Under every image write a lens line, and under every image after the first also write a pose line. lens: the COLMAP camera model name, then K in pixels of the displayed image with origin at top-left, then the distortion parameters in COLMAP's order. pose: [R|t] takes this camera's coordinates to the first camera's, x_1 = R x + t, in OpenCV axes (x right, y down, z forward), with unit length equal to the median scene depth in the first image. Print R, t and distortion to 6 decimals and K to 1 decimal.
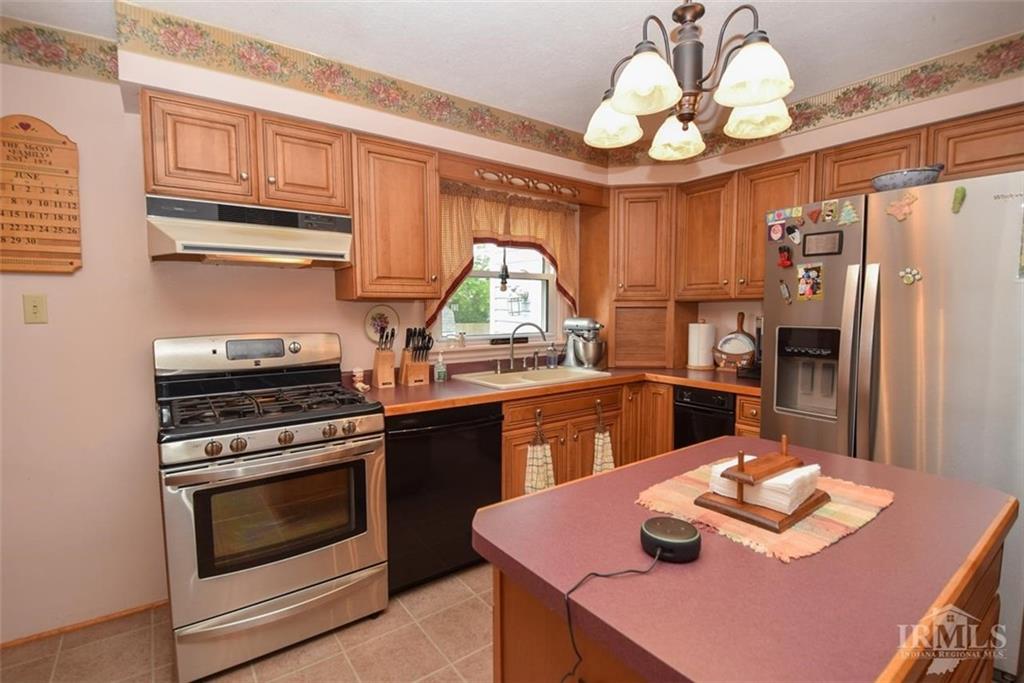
lens RADIAL K [[475.0, 0, 512.7], [0, 475.0, 348.0], [0, 0, 1]] dist [0.001840, -0.000364]
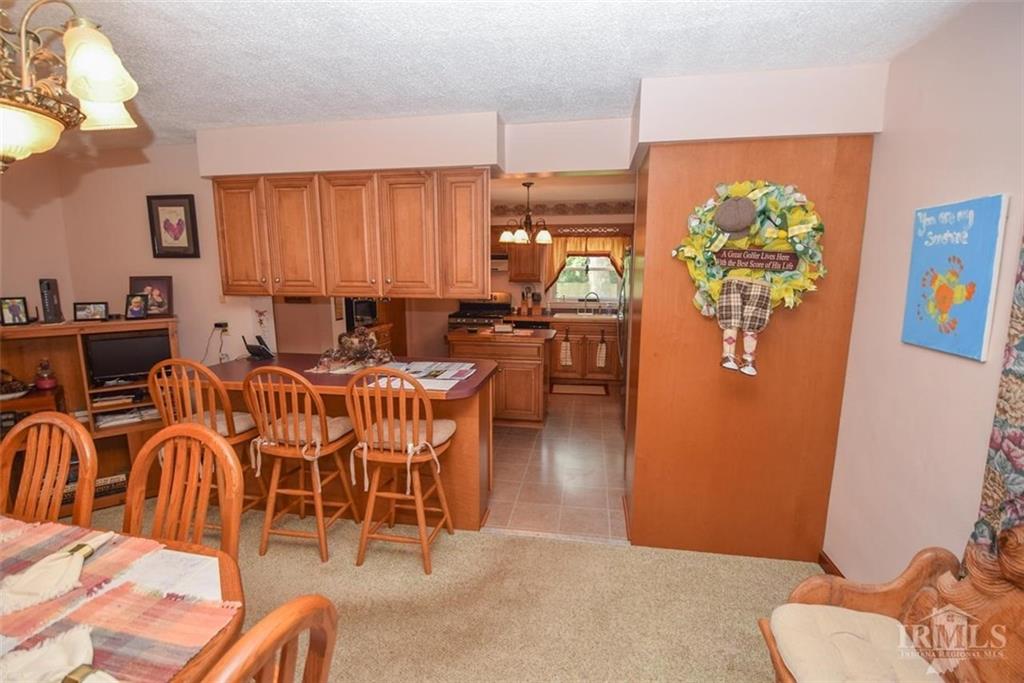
lens RADIAL K [[475.0, 0, 512.7], [0, 475.0, 348.0], [0, 0, 1]] dist [0.001840, -0.000364]
pose [[0.688923, 0.122659, -0.714381, 1.645000], [-0.064478, 0.992041, 0.108153, -0.015364], [0.721961, -0.028447, 0.691349, -0.916237]]
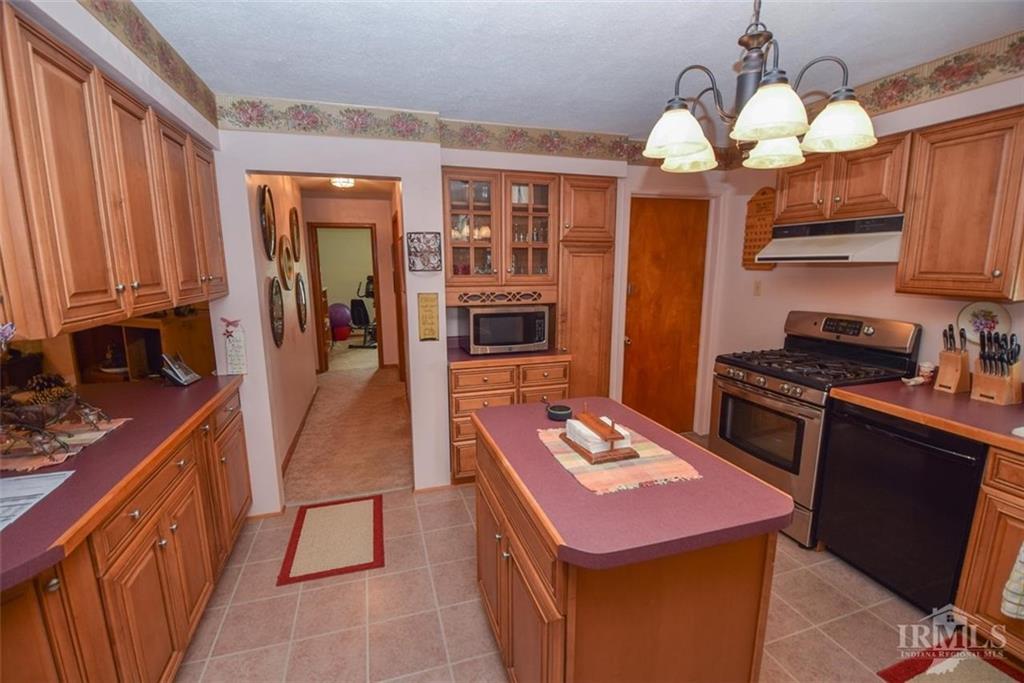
lens RADIAL K [[475.0, 0, 512.7], [0, 475.0, 348.0], [0, 0, 1]] dist [0.001840, -0.000364]
pose [[-0.340631, 0.177287, -0.923331, 0.858907], [-0.070029, 0.974549, 0.212956, -0.135505], [0.937585, 0.137200, -0.319546, 0.504266]]
